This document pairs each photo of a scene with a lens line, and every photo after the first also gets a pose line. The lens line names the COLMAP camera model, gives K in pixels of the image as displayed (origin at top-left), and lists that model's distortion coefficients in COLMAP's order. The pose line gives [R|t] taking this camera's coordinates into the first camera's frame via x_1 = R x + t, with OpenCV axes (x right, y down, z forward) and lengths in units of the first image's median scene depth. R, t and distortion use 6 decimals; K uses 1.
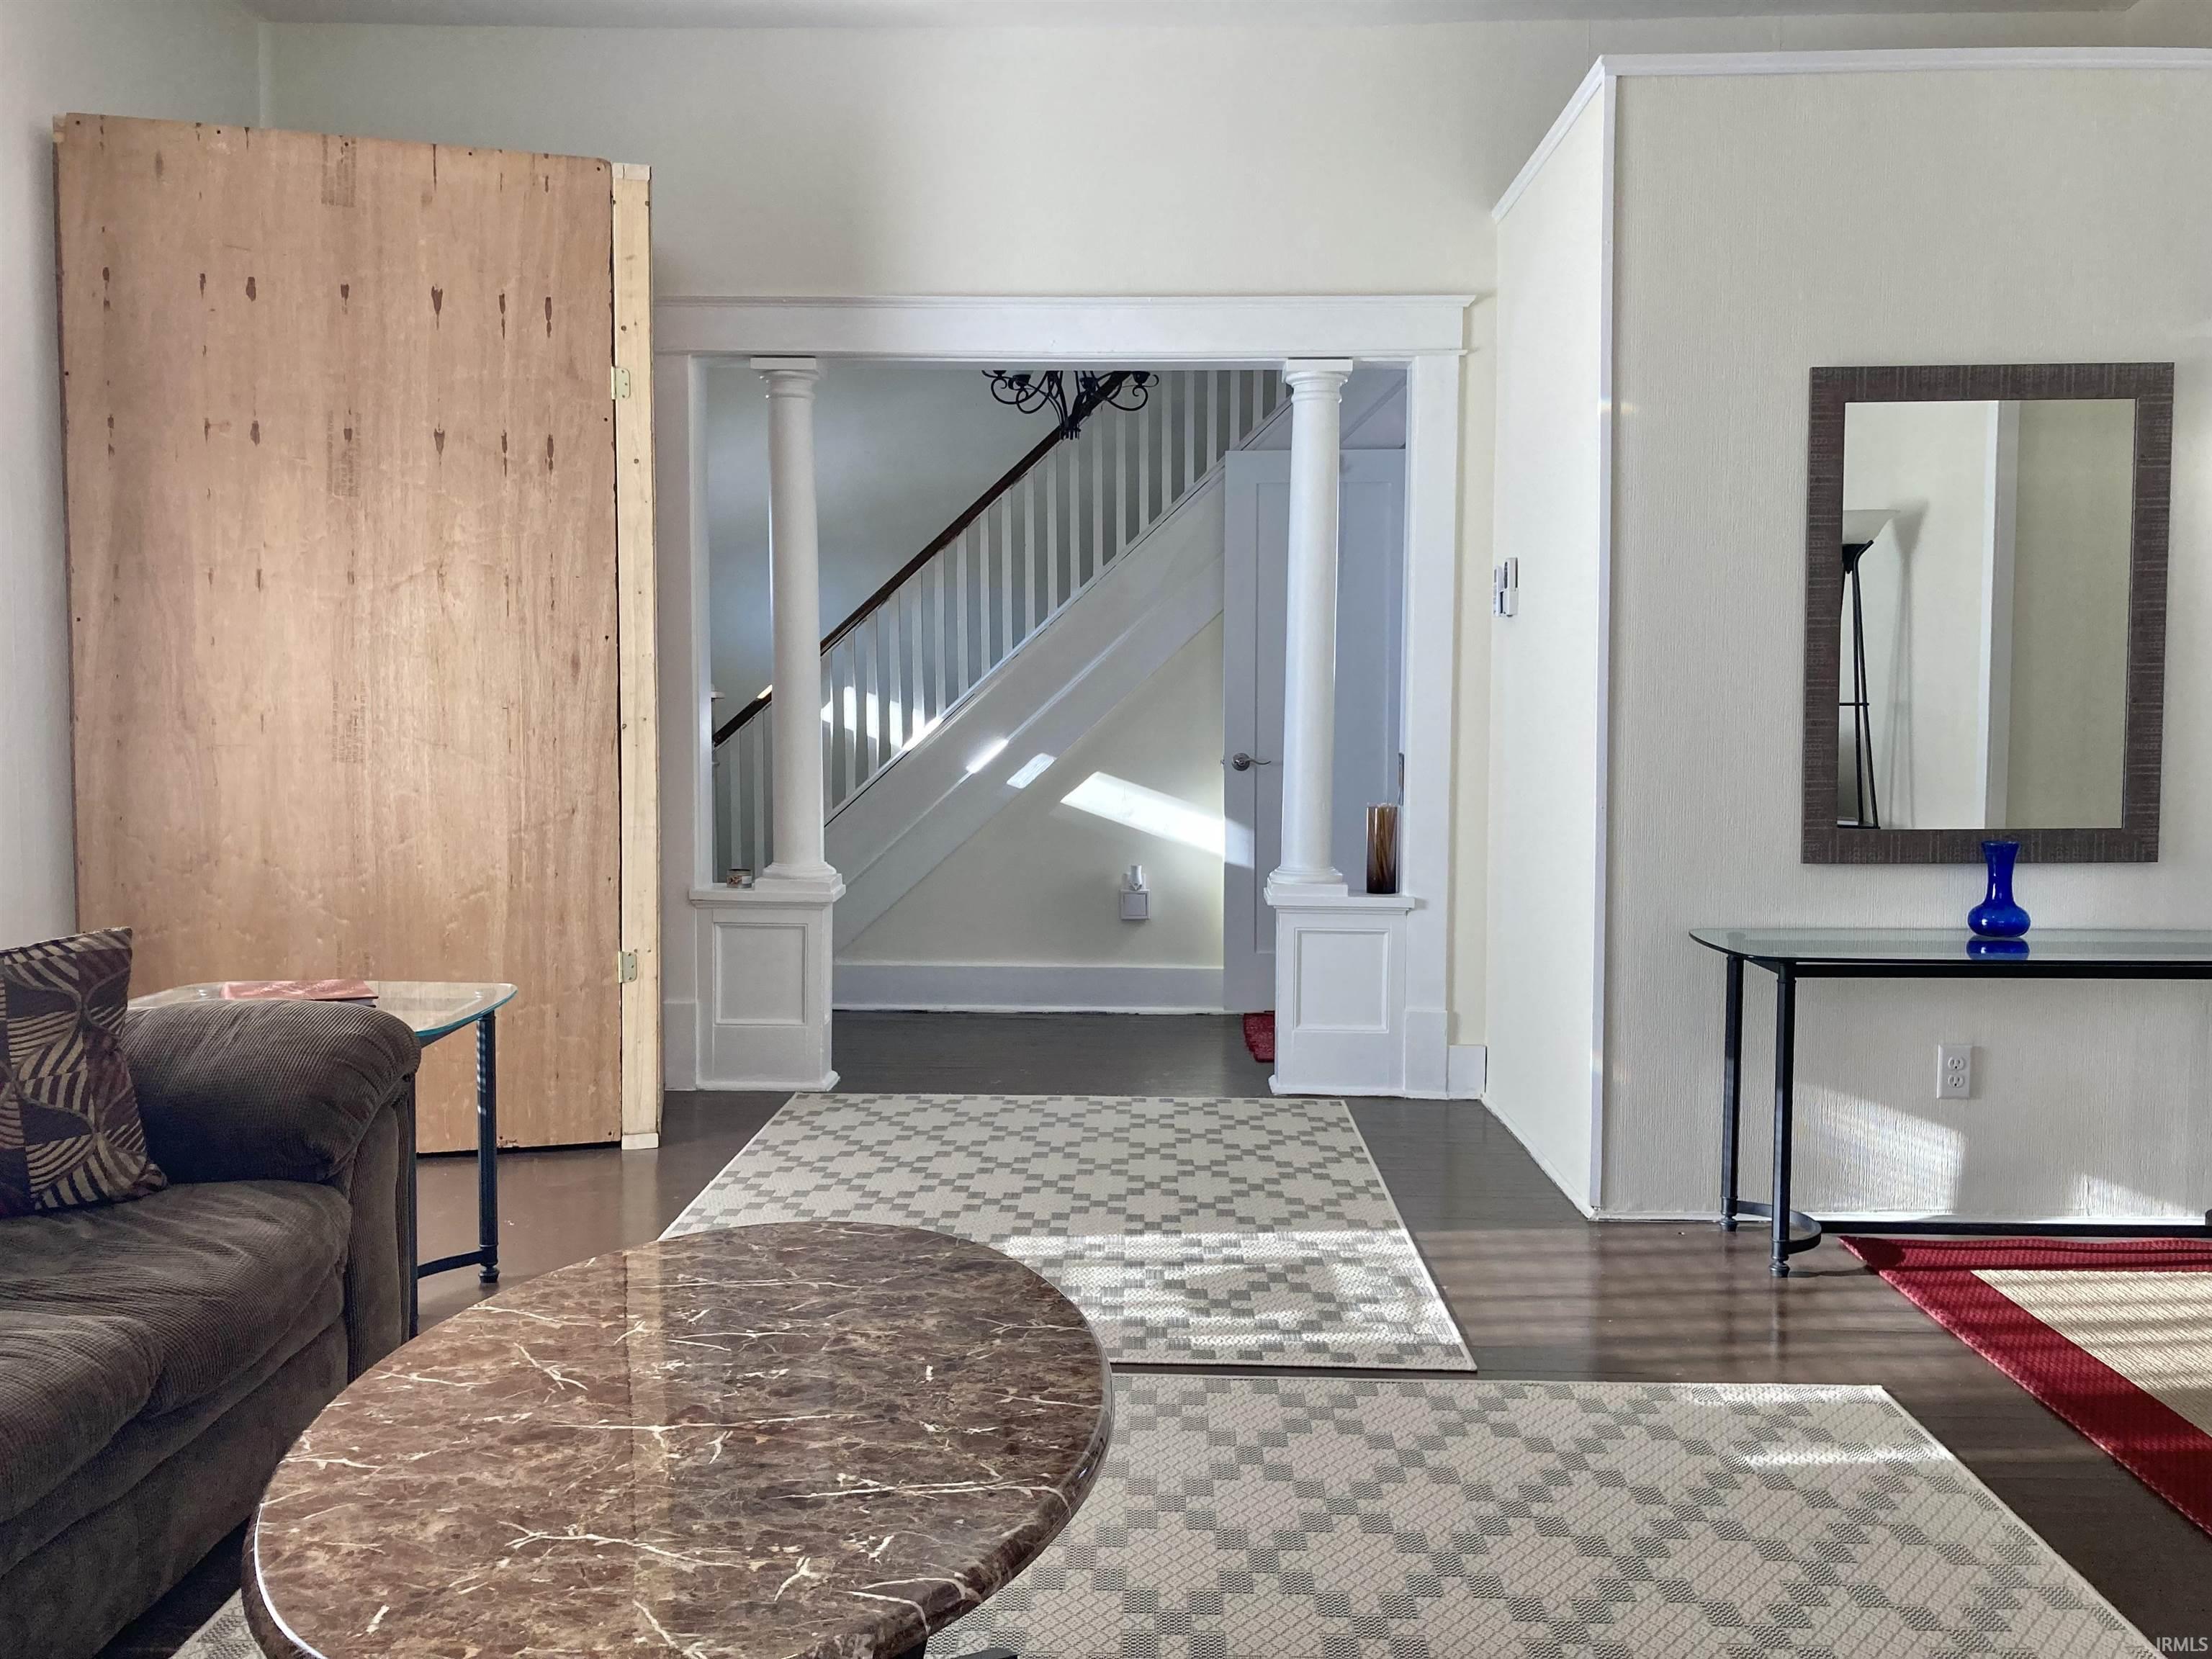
lens RADIAL K [[1787.8, 0, 1106.0], [0, 1787.8, 829.5], [0, 0, 1]] dist [0.015498, -0.046140]
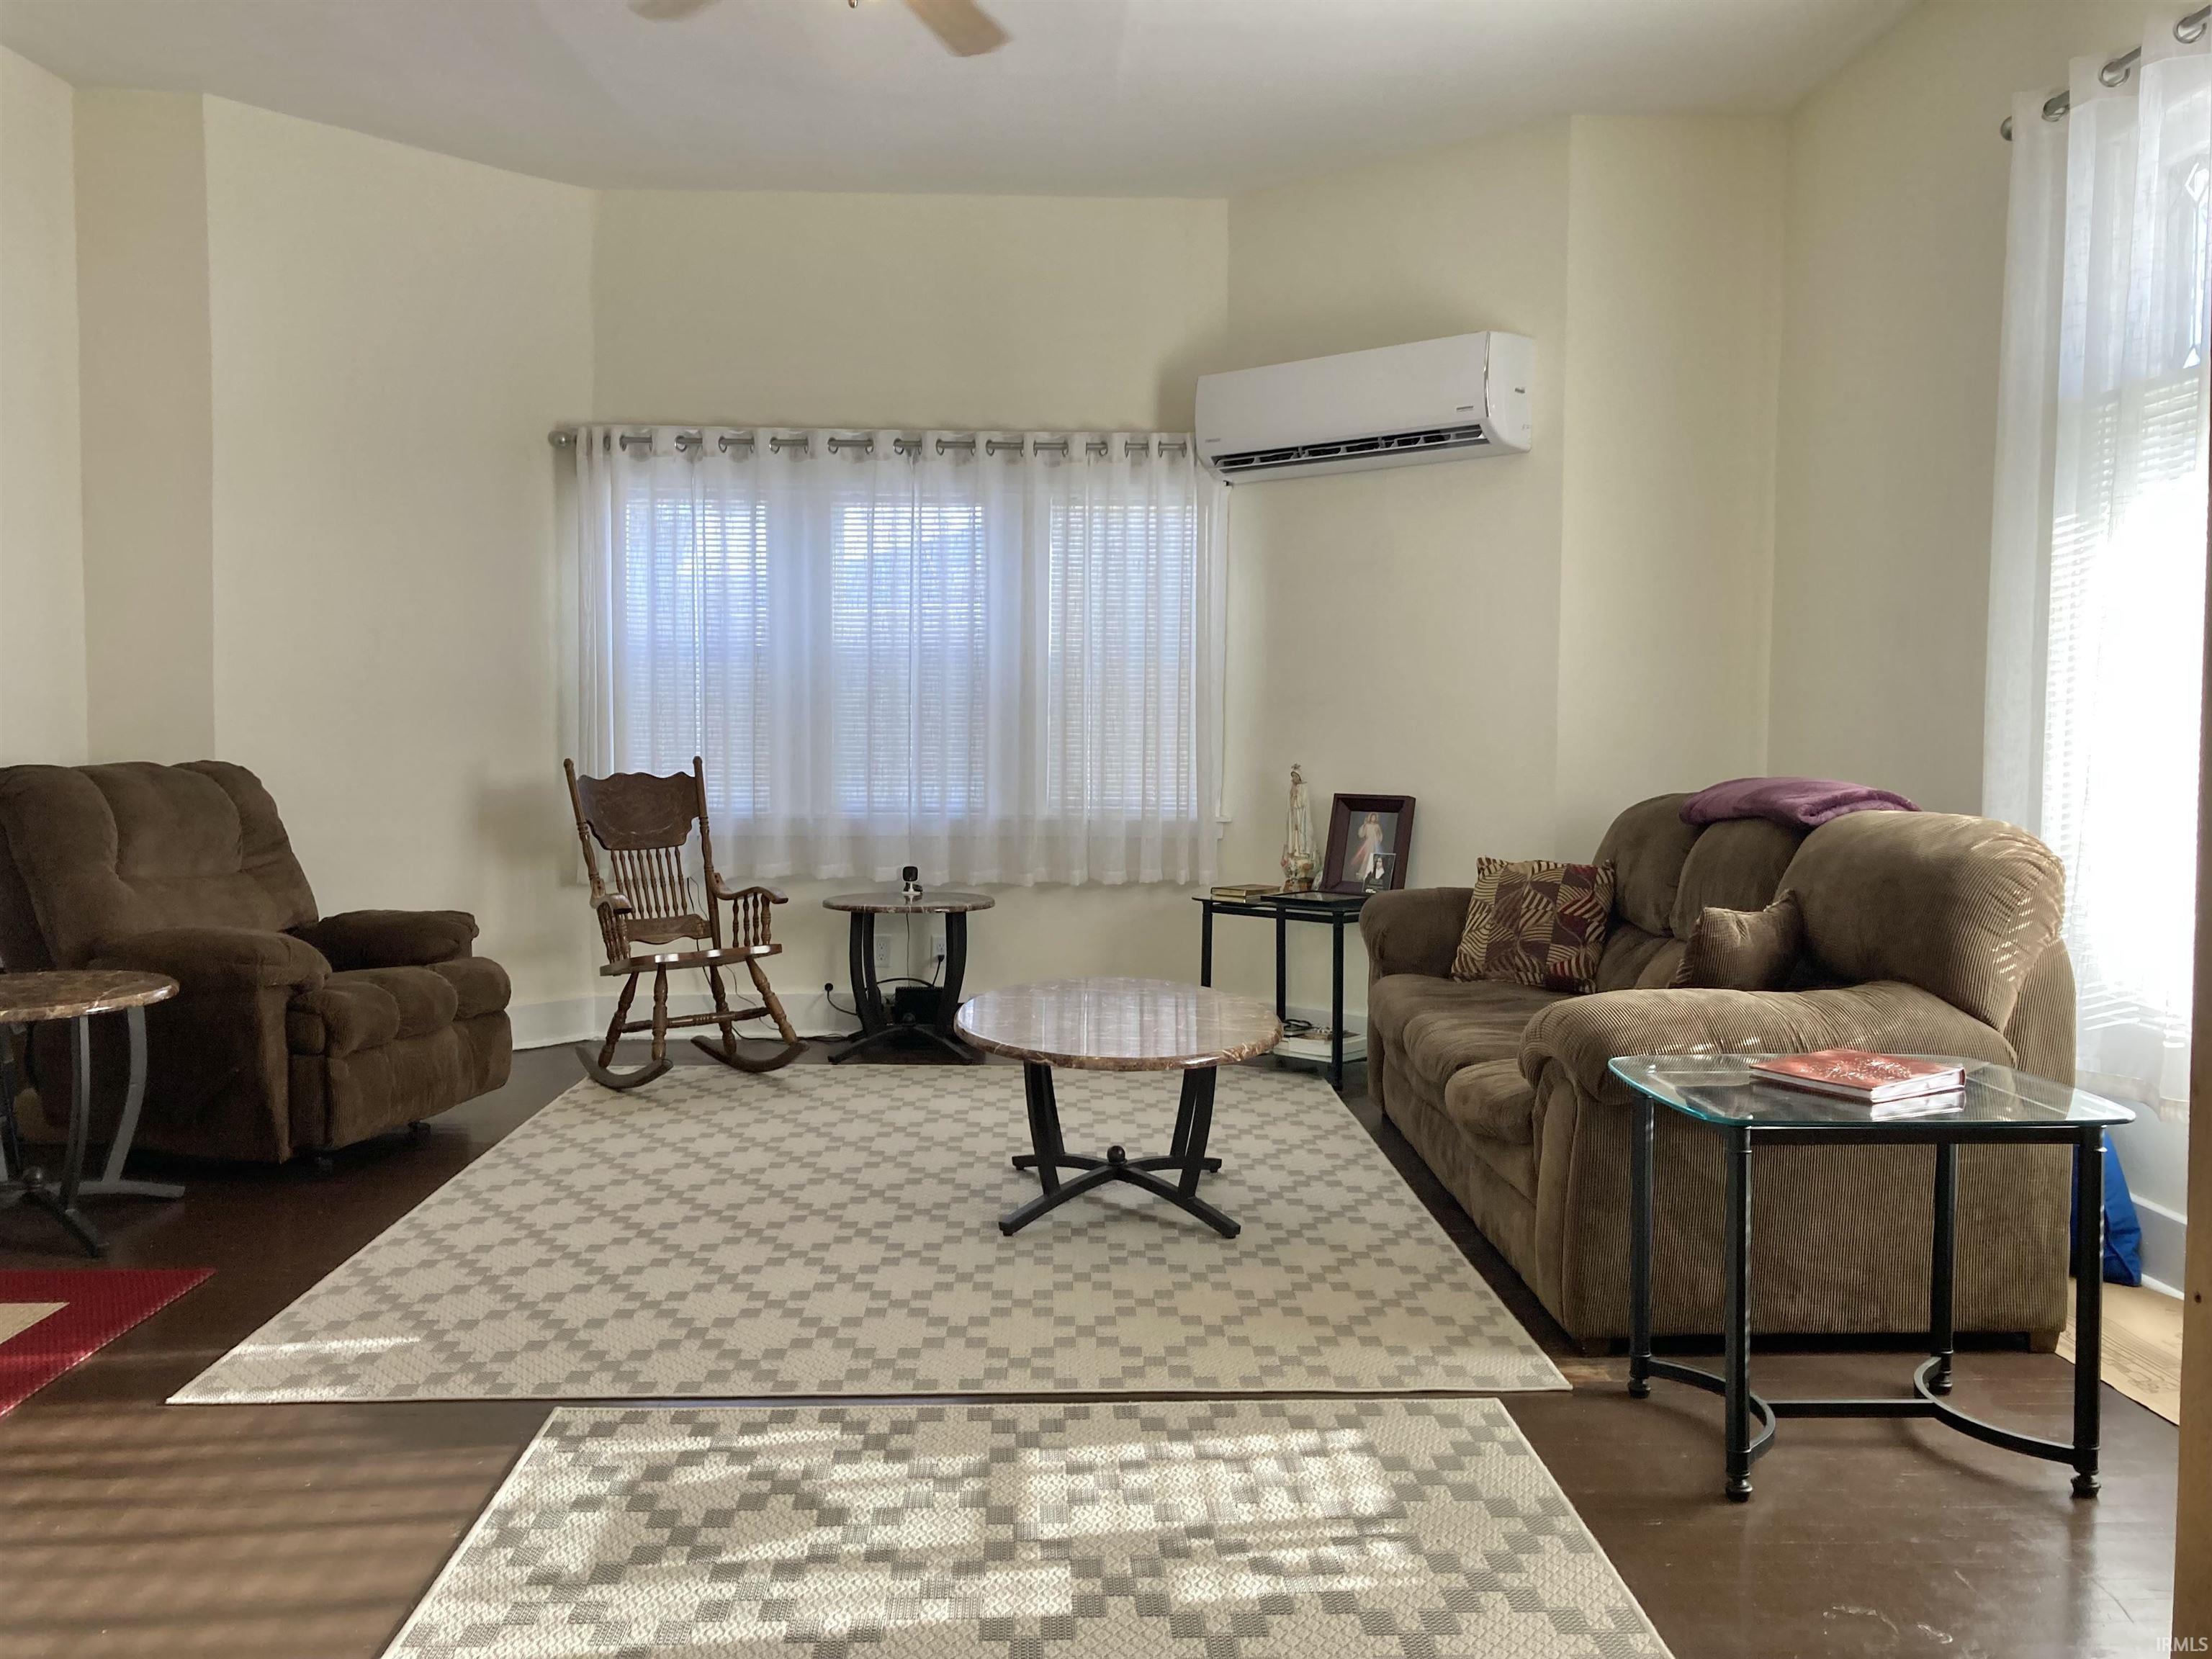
lens RADIAL K [[1787.8, 0, 1106.0], [0, 1787.8, 829.5], [0, 0, 1]] dist [0.015498, -0.046140]
pose [[-0.998119, -0.007408, -0.060852, -0.028185], [-0.015145, 0.991700, 0.127680, -0.127595], [0.059401, 0.128362, -0.989947, 1.748135]]
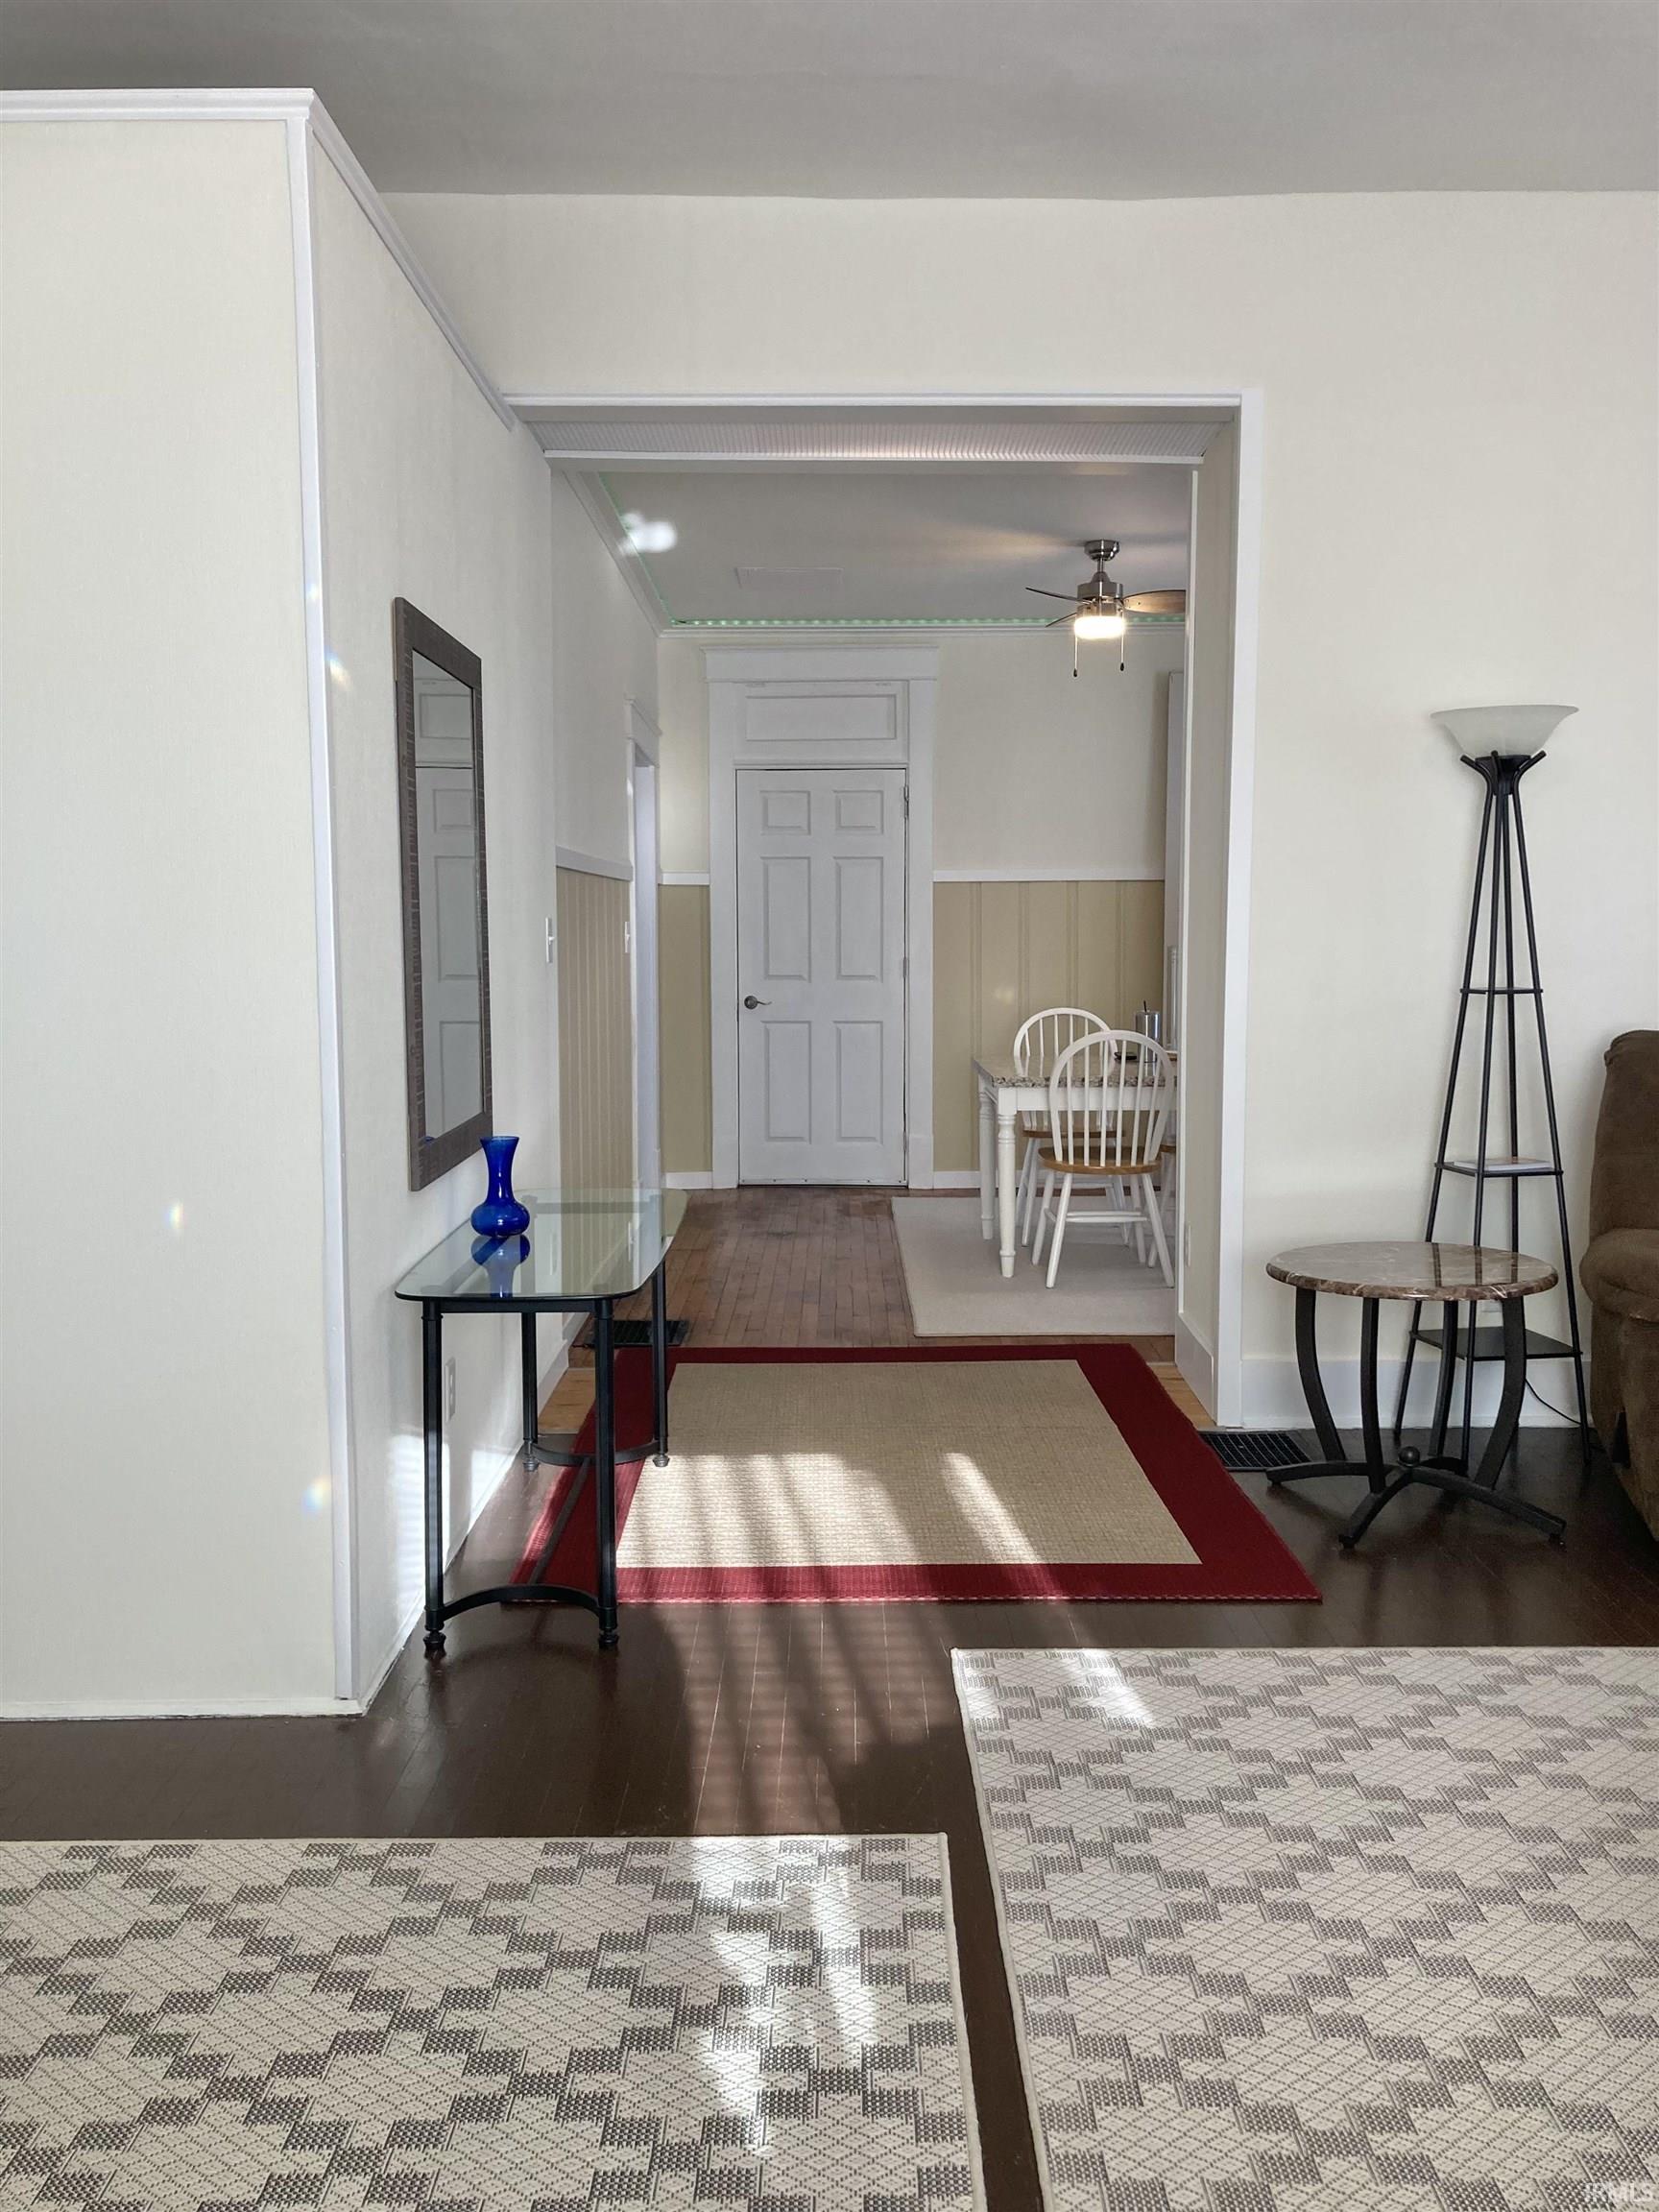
lens RADIAL K [[1800.3, 0, 813.5], [0, 1800.3, 1076.4], [0, 0, 1]] dist [0.052358, -0.054450]
pose [[-0.014944, -0.083023, 0.996436, -0.537479], [0.079515, 0.993292, 0.083953, -0.109149], [-0.996722, 0.080486, -0.008242, 0.932920]]
